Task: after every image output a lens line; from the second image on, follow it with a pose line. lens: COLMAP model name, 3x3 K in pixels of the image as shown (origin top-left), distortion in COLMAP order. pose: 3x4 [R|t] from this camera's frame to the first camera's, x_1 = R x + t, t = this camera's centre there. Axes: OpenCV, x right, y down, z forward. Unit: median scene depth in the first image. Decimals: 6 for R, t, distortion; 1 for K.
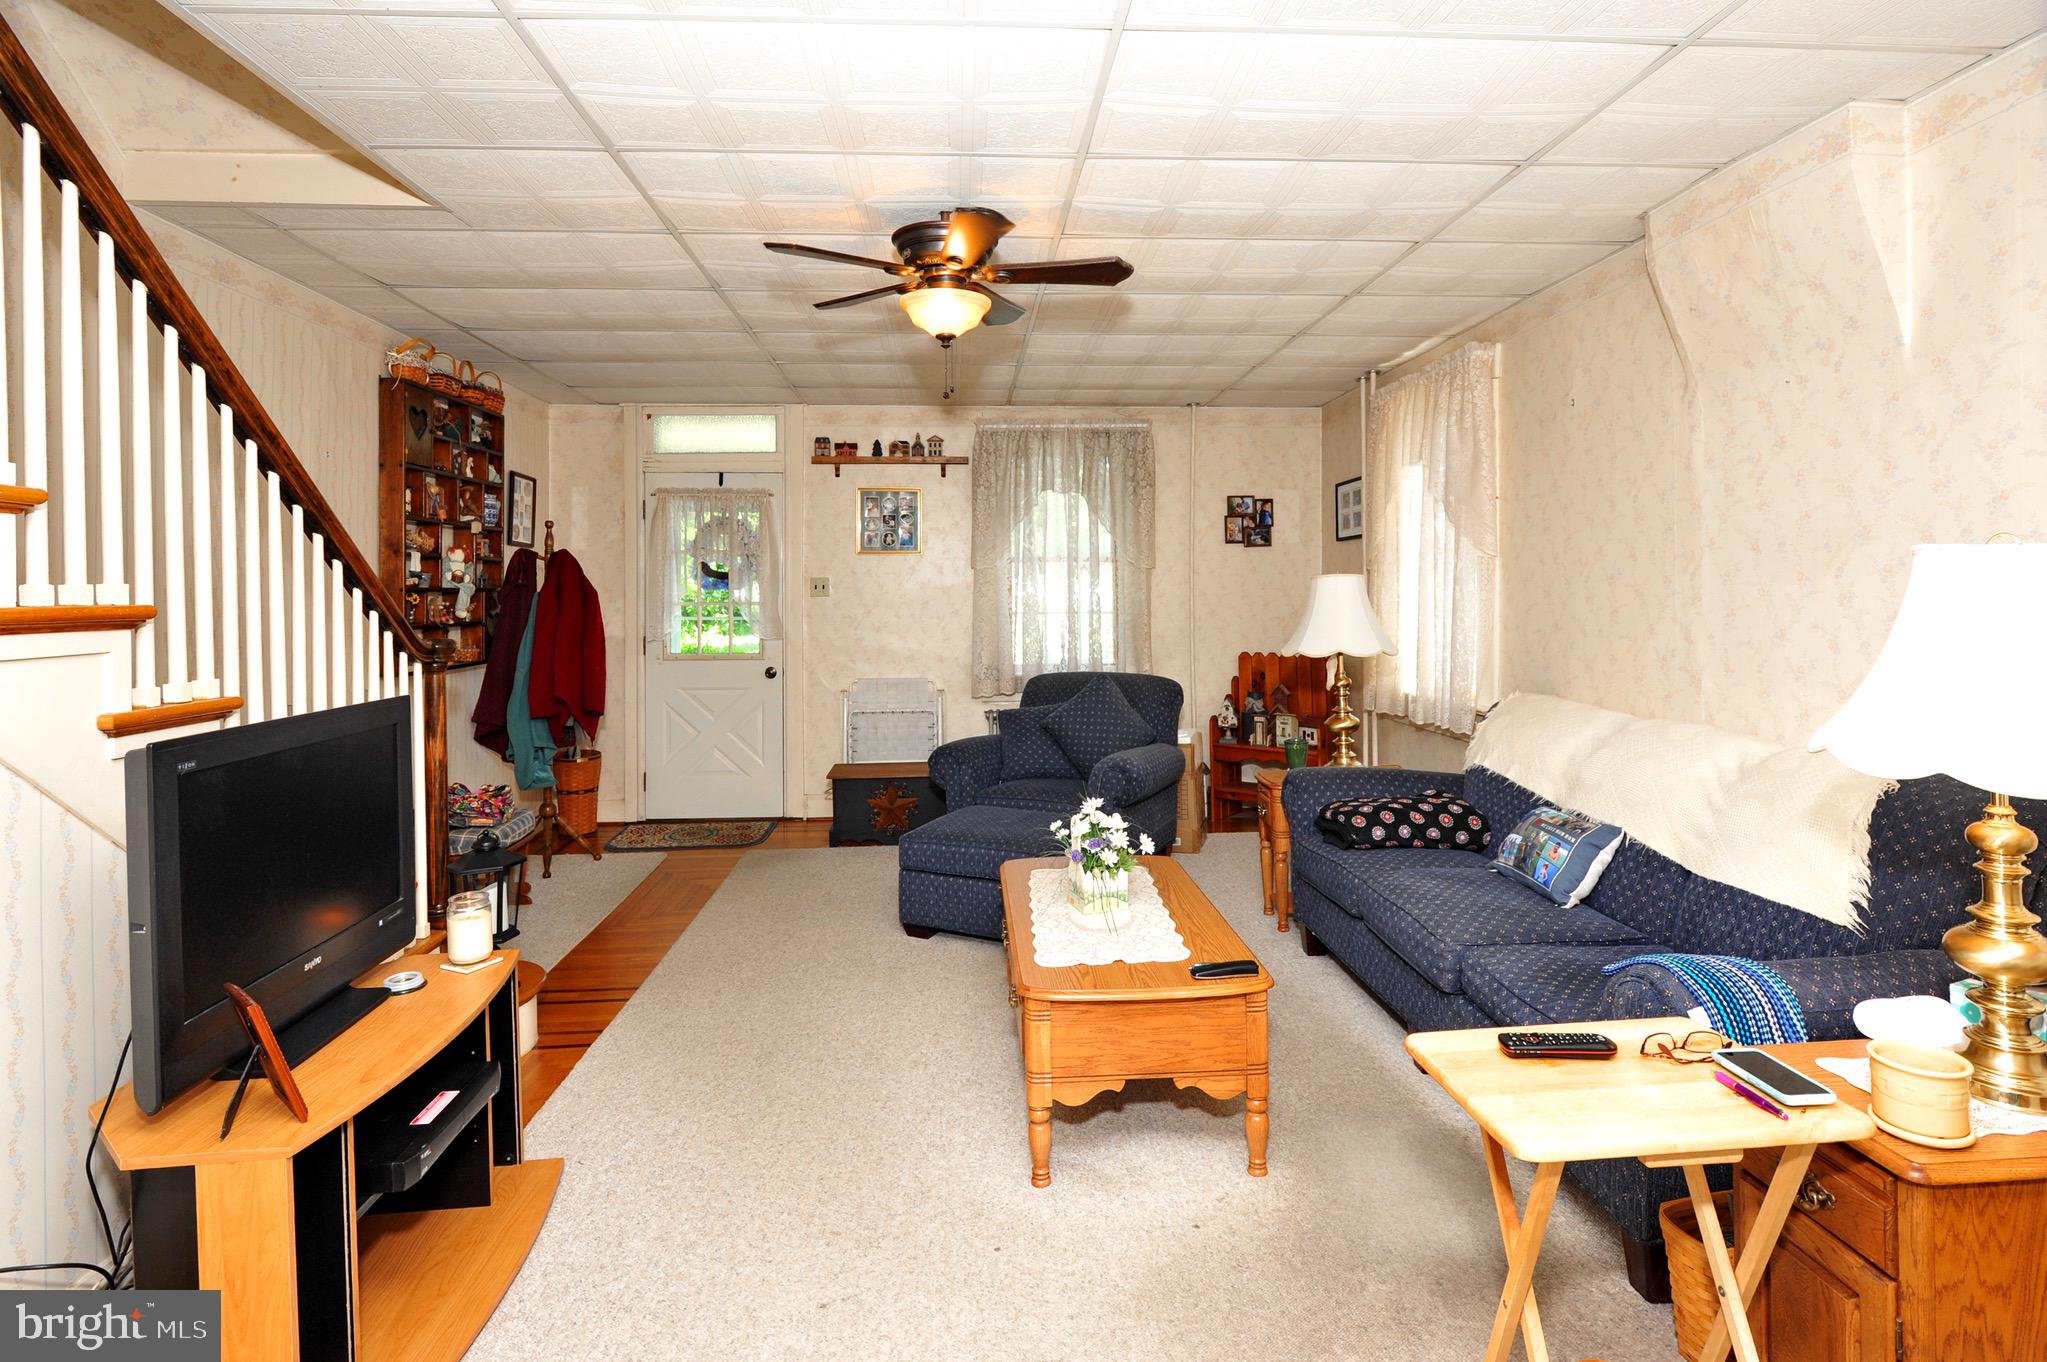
lens RADIAL K [[1023.3, 0, 1059.7], [0, 1023.3, 602.5], [0, 0, 1]] dist [-0.004437, -0.000595]
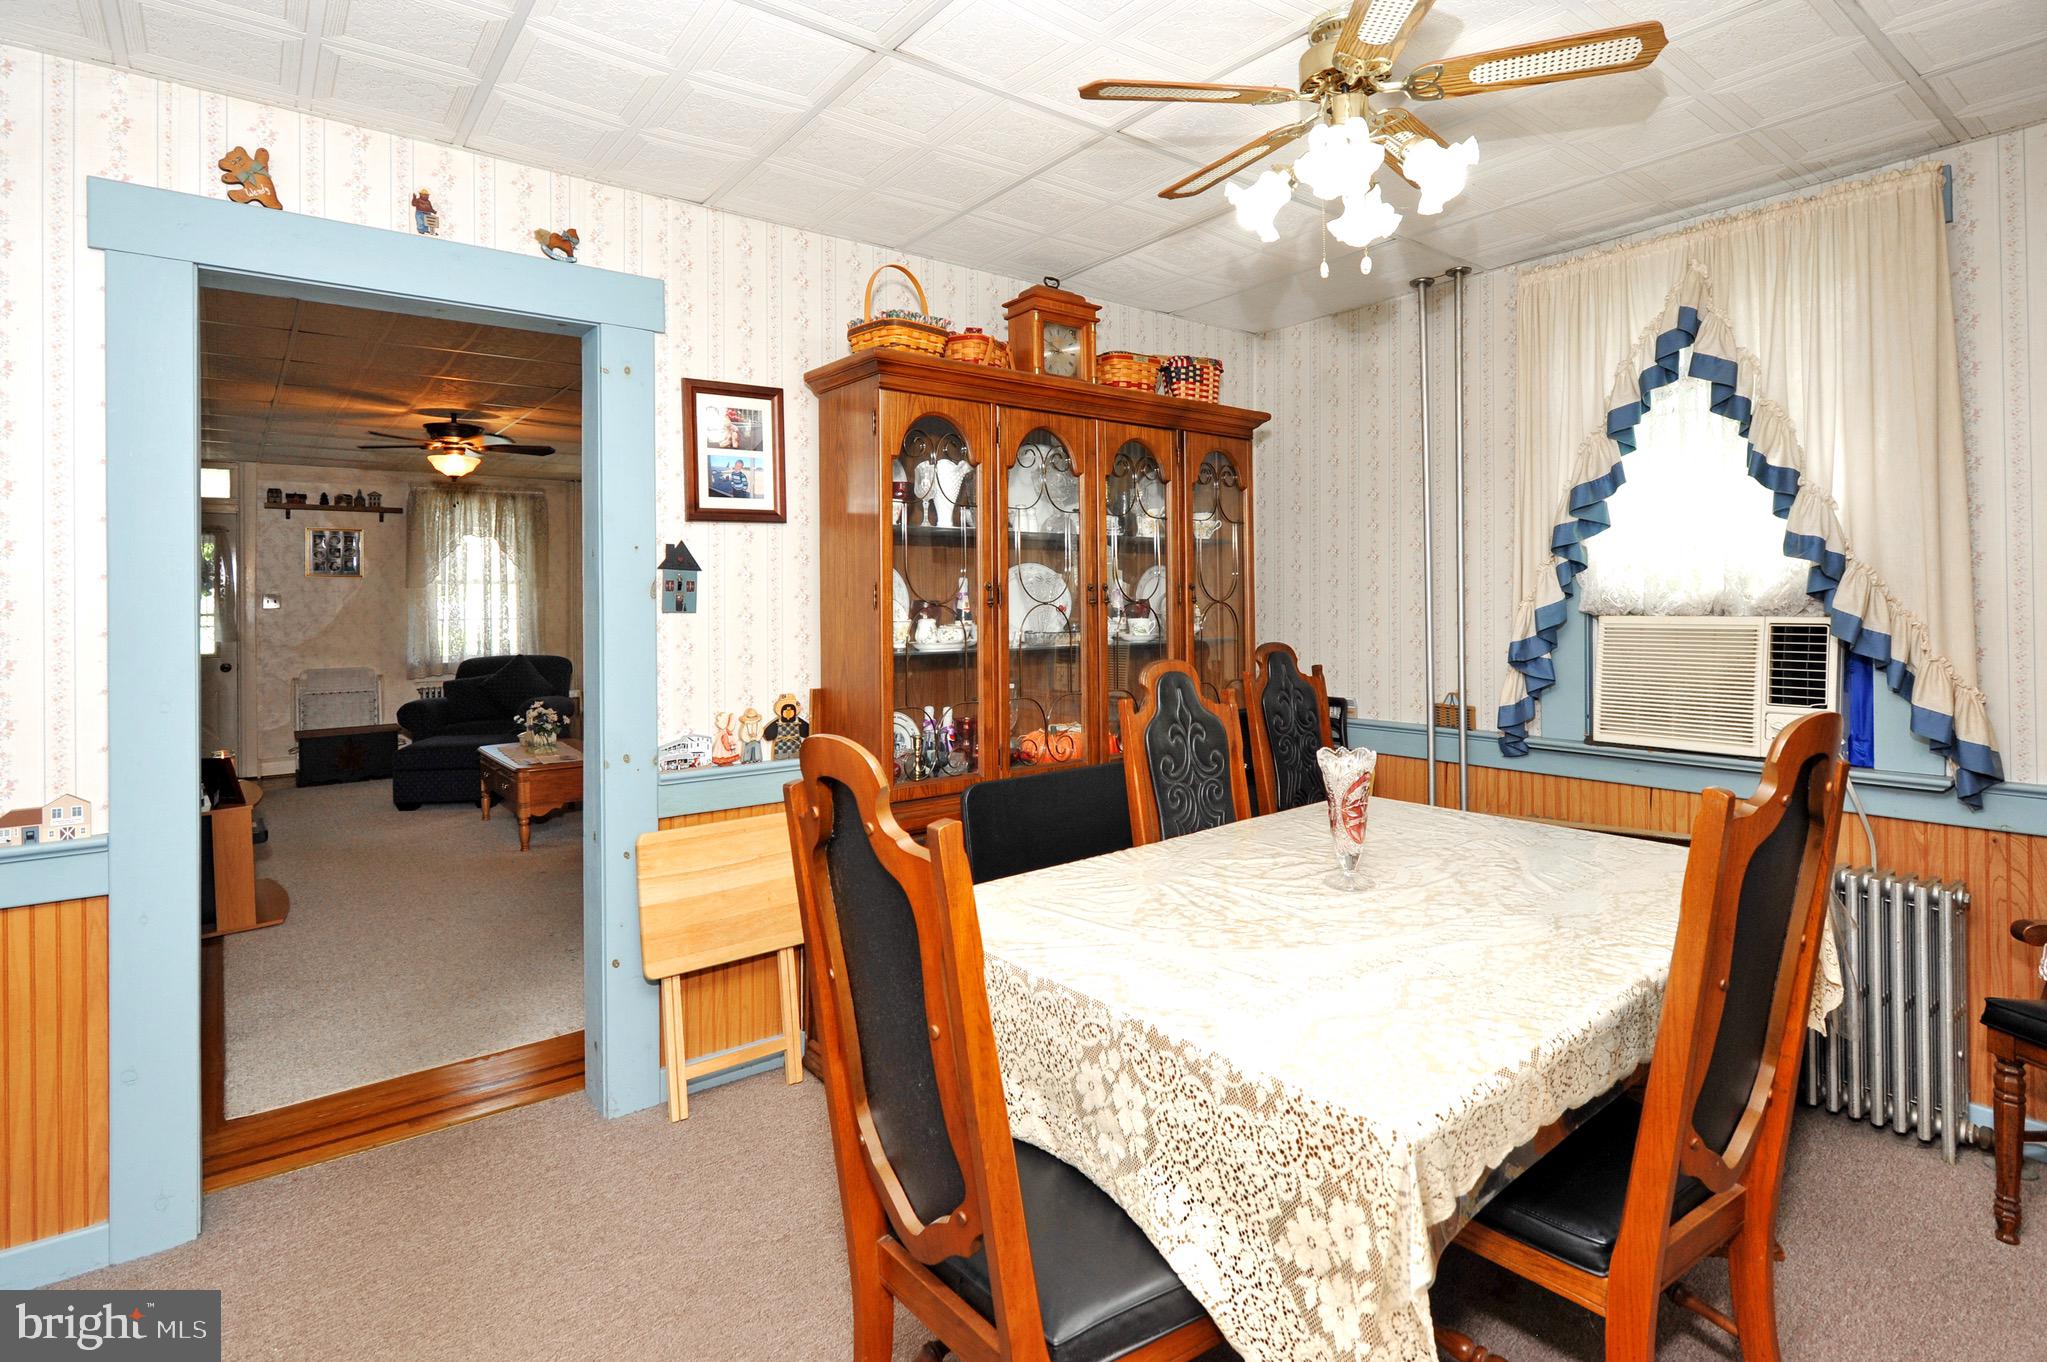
lens RADIAL K [[1023.3, 0, 1031.4], [0, 1023.3, 605.1], [0, 0, 1]] dist [-0.004437, -0.000595]
pose [[0.840320, -0.002613, 0.542084, -0.147733], [0.008292, 0.999933, -0.008034, 0.010326], [-0.542027, 0.011246, 0.840286, -0.768350]]
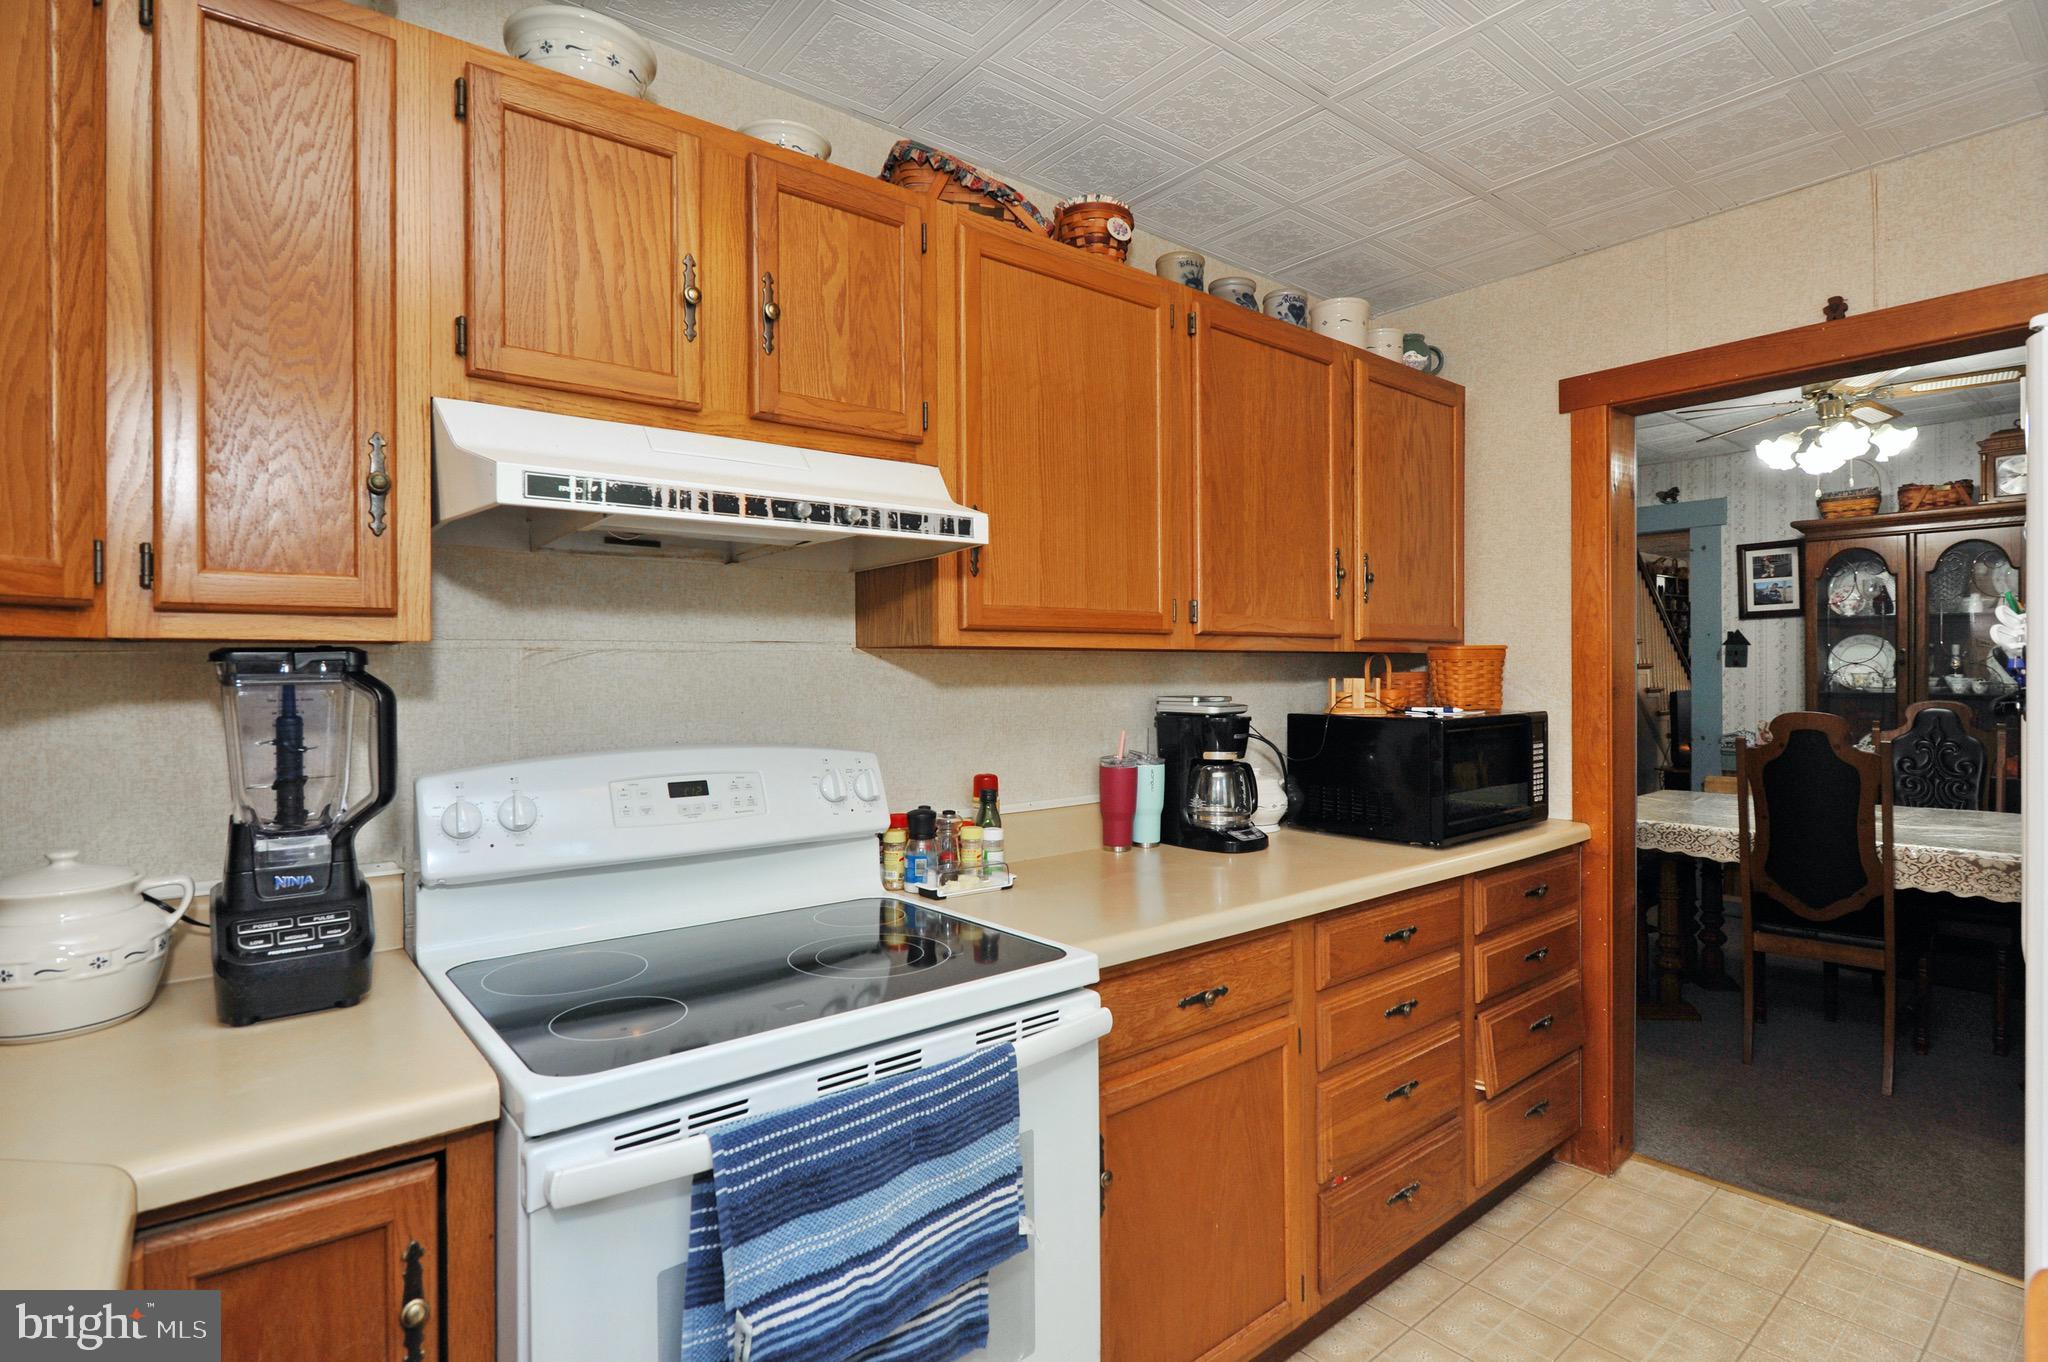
lens RADIAL K [[1023.8, 0, 1040.3], [0, 1023.8, 668.5], [0, 0, 1]] dist [-0.004437, -0.000595]
pose [[0.555031, 0.005099, -0.831814, 0.465739], [-0.001255, 0.999985, 0.005292, 0.005373], [0.831829, -0.001894, 0.555029, -1.385910]]
